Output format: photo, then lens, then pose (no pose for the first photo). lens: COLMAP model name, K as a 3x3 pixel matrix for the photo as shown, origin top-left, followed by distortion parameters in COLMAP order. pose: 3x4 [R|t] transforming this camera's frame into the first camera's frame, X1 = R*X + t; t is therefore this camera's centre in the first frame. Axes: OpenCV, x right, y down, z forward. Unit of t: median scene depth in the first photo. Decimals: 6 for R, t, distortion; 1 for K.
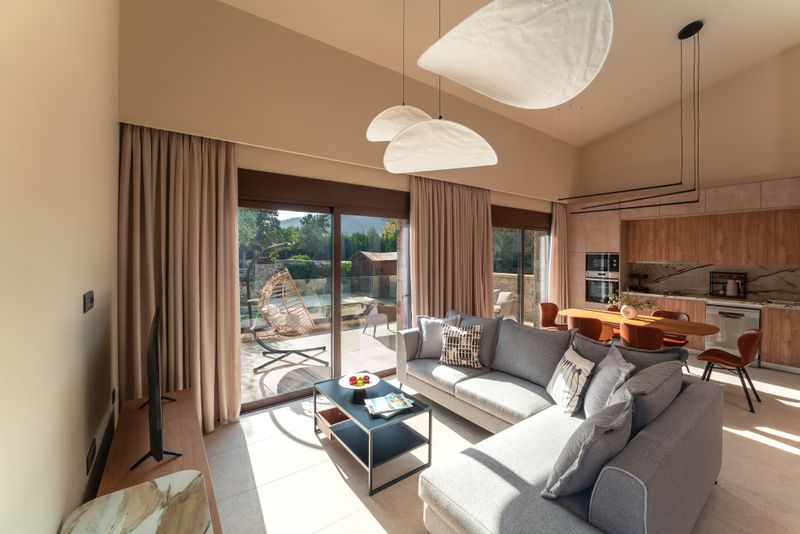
lens RADIAL K [[320.1, 0, 398.7], [0, 320.1, 257.4], [0, 0, 1]] dist [-0.000247, 0.000007]
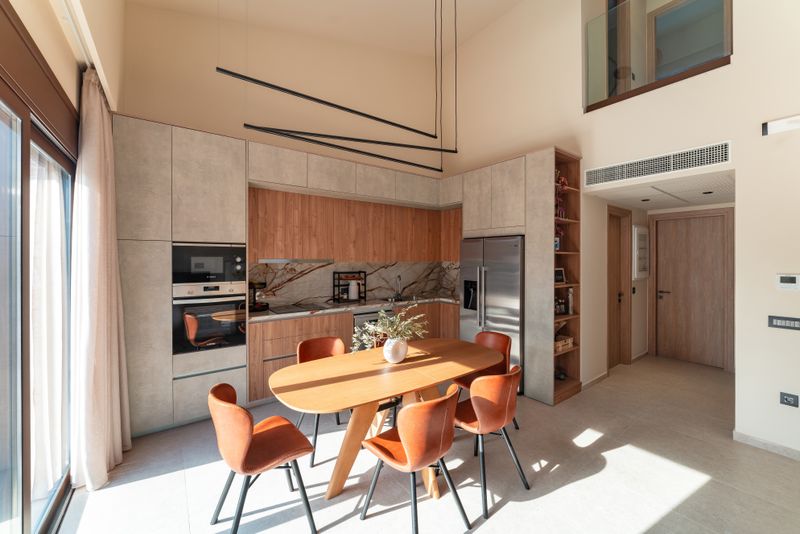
lens RADIAL K [[320.1, 0, 398.7], [0, 320.1, 257.4], [0, 0, 1]] dist [-0.000247, 0.000007]
pose [[0.004562, -0.000451, 0.999989, 0.179515], [0.005124, 0.999987, 0.000427, 0.009075], [-0.999976, 0.005122, 0.004564, 0.802539]]
